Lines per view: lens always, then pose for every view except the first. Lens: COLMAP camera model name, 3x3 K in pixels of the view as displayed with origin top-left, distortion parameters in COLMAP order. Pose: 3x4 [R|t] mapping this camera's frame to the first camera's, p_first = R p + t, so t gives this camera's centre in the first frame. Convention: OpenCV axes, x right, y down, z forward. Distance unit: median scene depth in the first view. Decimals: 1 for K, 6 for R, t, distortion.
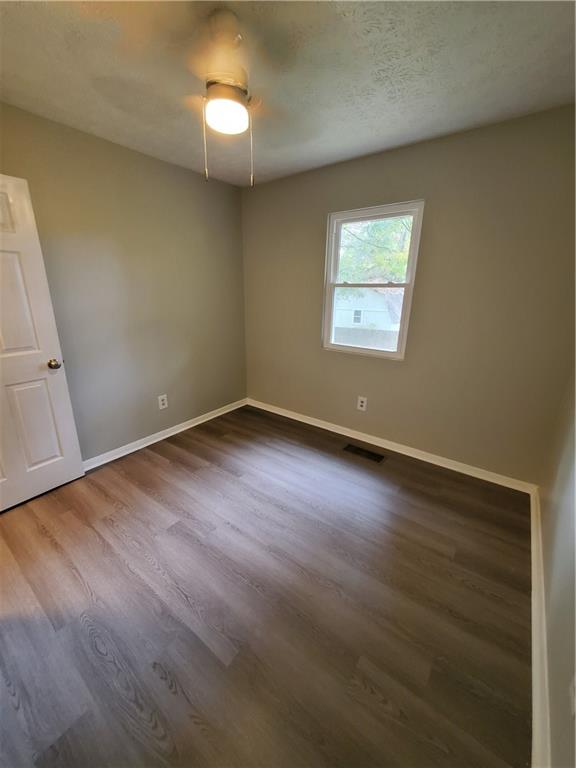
lens RADIAL K [[302.6, 0, 281.1], [0, 302.6, 380.7], [0, 0, 1]] dist [0.005943, -0.002532]
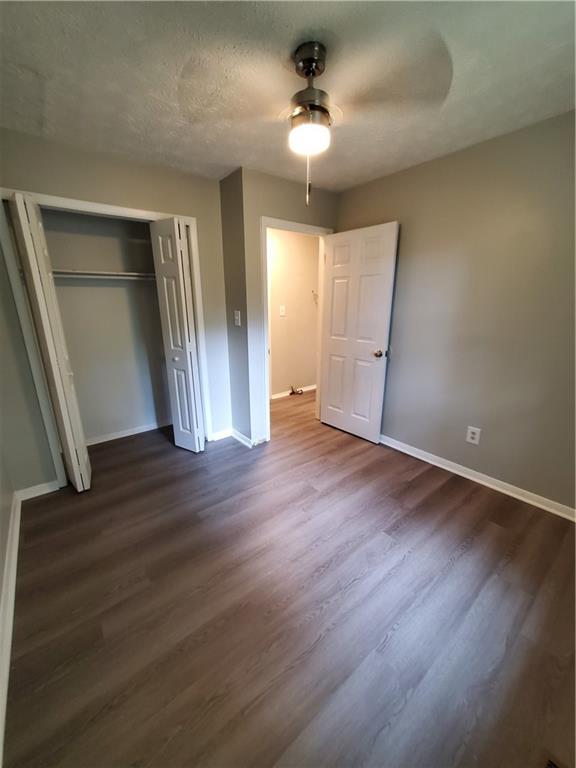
lens RADIAL K [[302.6, 0, 281.1], [0, 302.6, 380.7], [0, 0, 1]] dist [0.005943, -0.002532]
pose [[-0.247468, 0.250011, -0.936084, 0.688100], [-0.276853, 0.907608, 0.315596, -0.262049], [0.928500, 0.337258, -0.155388, 0.878931]]
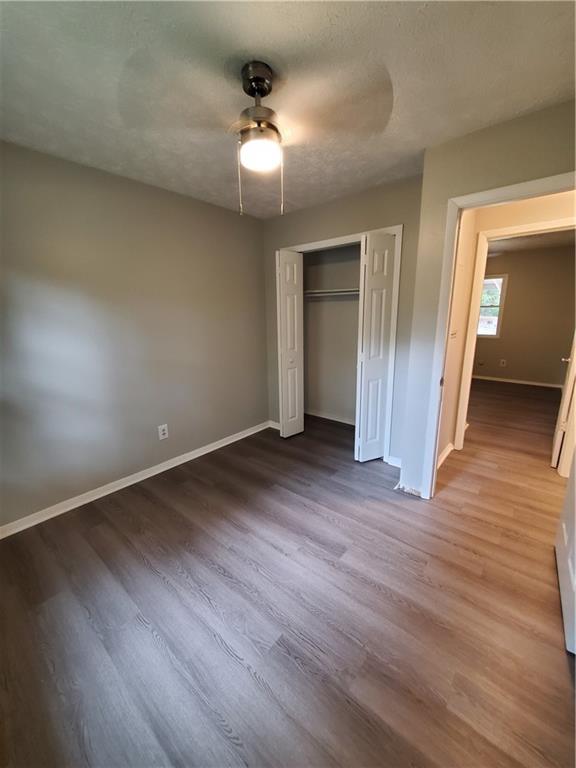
lens RADIAL K [[306.7, 0, 282.3], [0, 306.7, 378.3], [0, 0, 1]] dist [0.001182, -0.000557]
pose [[-0.998463, -0.003766, 0.055295, -0.204828], [0.023887, 0.871032, 0.490645, -0.464069], [-0.050012, 0.491211, -0.869603, 1.509158]]
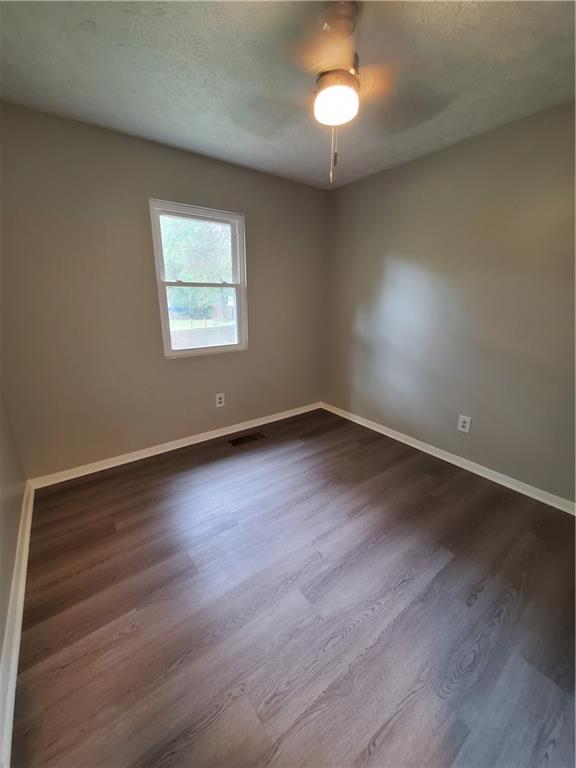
lens RADIAL K [[302.6, 0, 281.1], [0, 302.6, 380.7], [0, 0, 1]] dist [0.005943, -0.002532]
pose [[0.279355, -0.270209, 0.921384, -0.882082], [0.280660, 0.940658, 0.190768, -0.181551], [-0.918254, 0.205304, 0.338615, 0.657670]]
